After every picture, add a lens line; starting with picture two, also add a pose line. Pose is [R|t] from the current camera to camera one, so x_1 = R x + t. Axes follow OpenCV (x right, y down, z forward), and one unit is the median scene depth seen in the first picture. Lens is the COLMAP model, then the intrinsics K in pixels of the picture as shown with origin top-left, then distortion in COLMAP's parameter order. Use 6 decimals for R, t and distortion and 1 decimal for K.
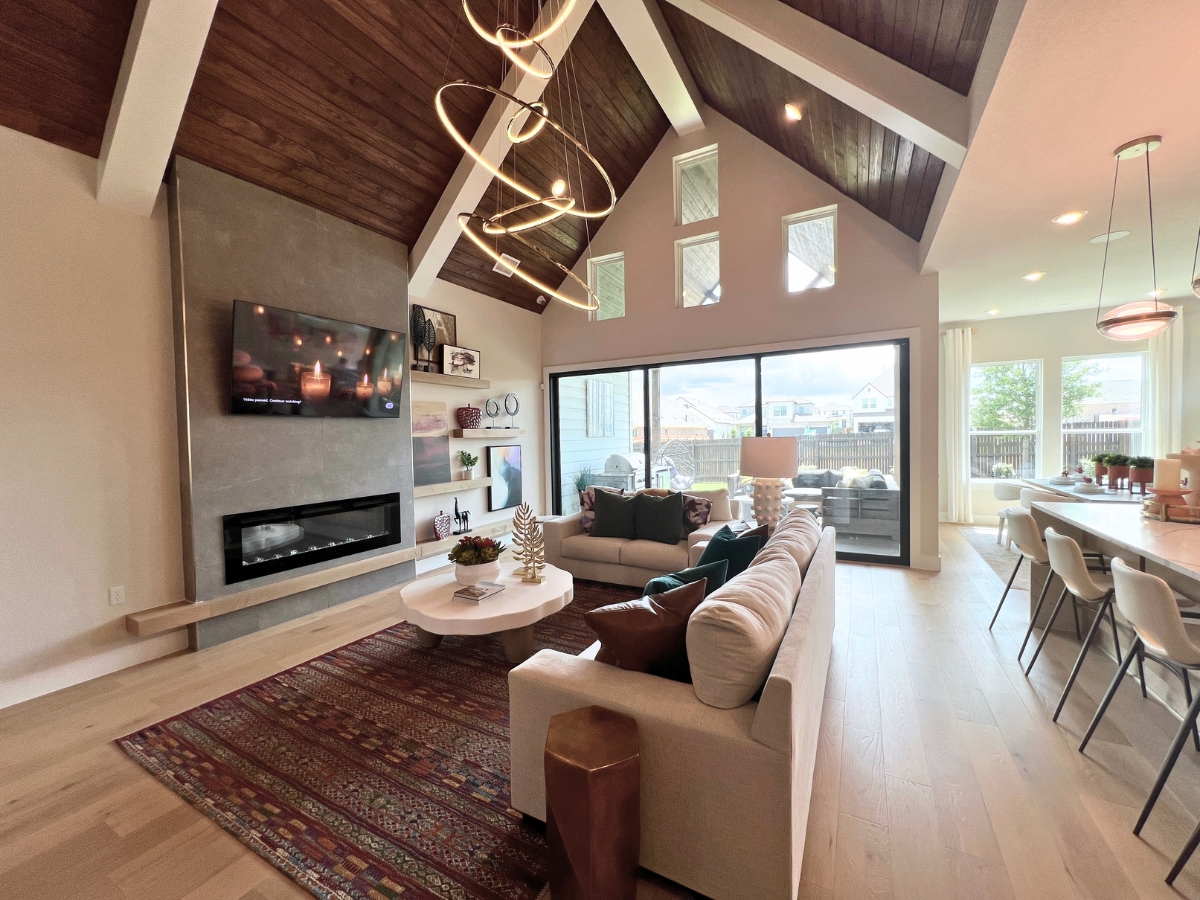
lens RADIAL K [[479.2, 0, 600.0], [0, 479.2, 450.0], [0, 0, 1]] dist [-0.009623, 0.000047]
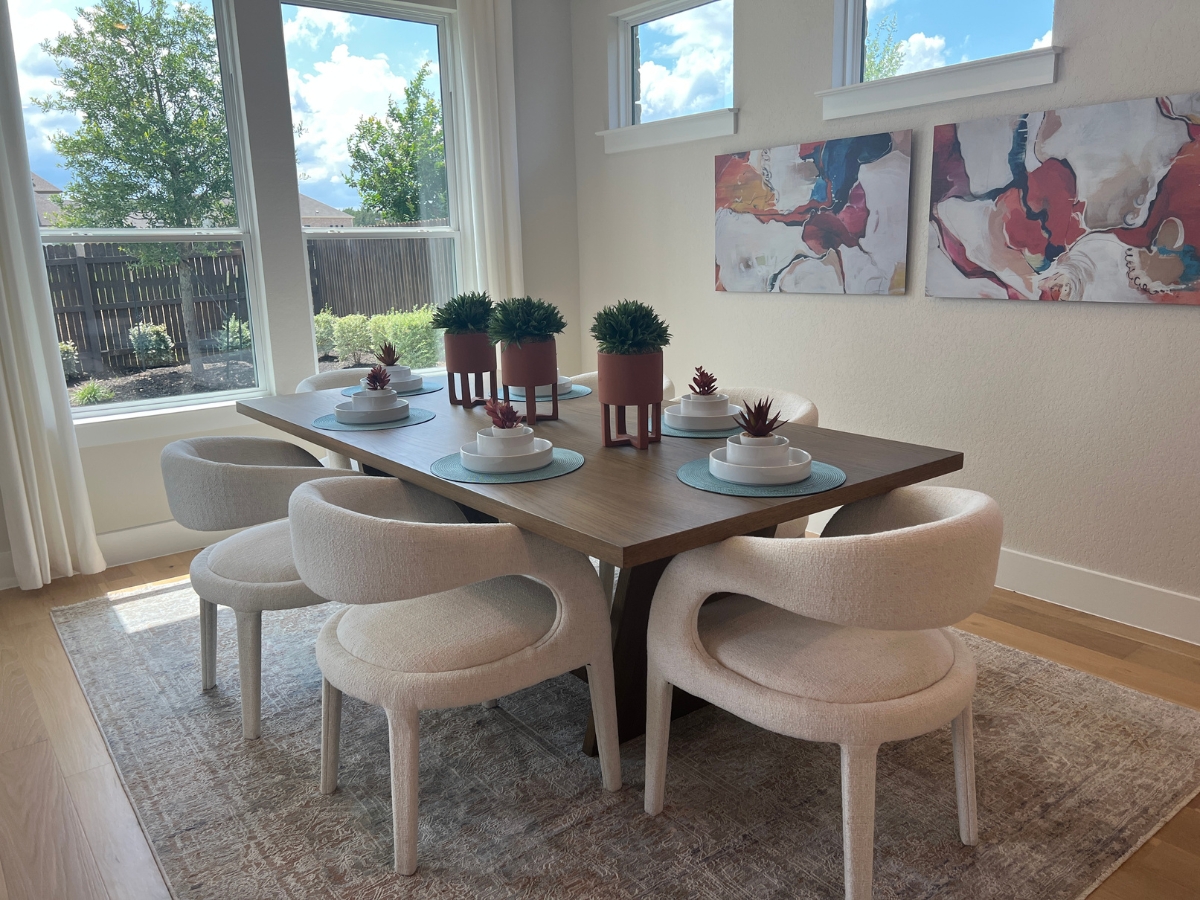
lens RADIAL K [[890.2, 0, 556.4], [0, 890.2, 450.7], [0, 0, 1]] dist [0.090133, -0.172844]
pose [[0.422223, -0.194216, 0.885442, 0.451903], [0.044650, 0.980049, 0.193676, -0.004854], [-0.905392, -0.042239, 0.422471, 0.555103]]
